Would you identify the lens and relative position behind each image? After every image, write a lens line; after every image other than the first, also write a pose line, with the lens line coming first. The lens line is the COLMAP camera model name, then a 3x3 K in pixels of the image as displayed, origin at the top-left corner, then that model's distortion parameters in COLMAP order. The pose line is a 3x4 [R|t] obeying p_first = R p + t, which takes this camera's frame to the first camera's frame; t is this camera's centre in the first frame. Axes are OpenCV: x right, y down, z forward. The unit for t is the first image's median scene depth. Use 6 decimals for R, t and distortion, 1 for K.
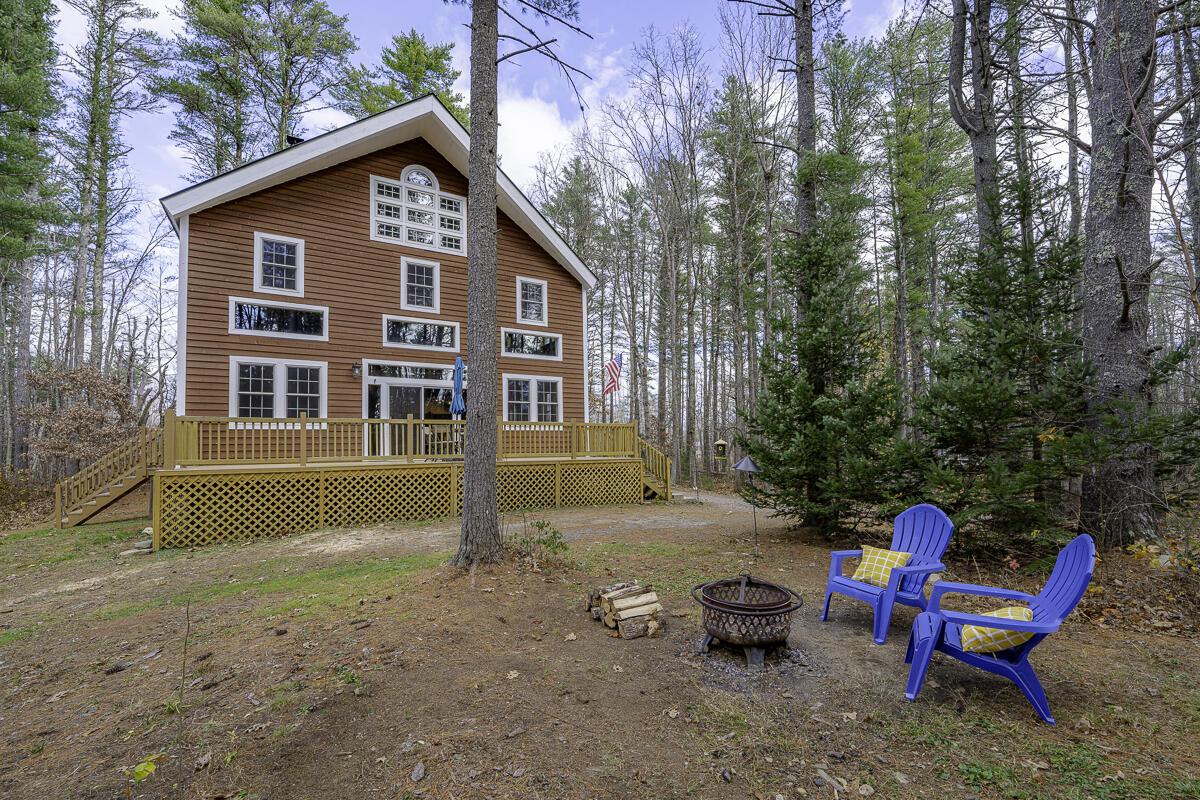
lens RADIAL K [[511.2, 0, 594.5], [0, 511.2, 422.8], [0, 0, 1]] dist [-0.004834, -0.000239]
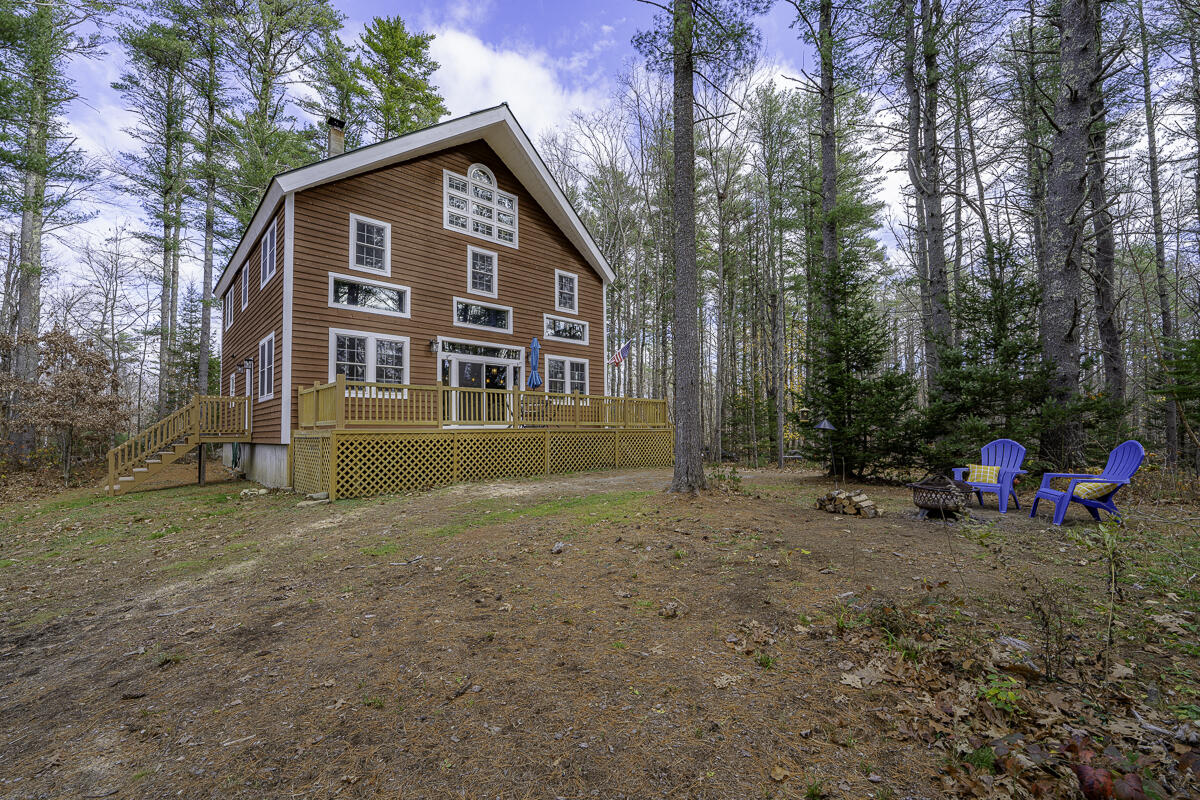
lens RADIAL K [[493.7, 0, 595.4], [0, 493.7, 405.1], [0, 0, 1]] dist [-0.001657, -0.000108]
pose [[0.978928, 0.016935, 0.203504, -0.328381], [-0.015992, 0.999852, -0.006273, 0.024586], [-0.203580, 0.002886, 0.979054, -0.108053]]
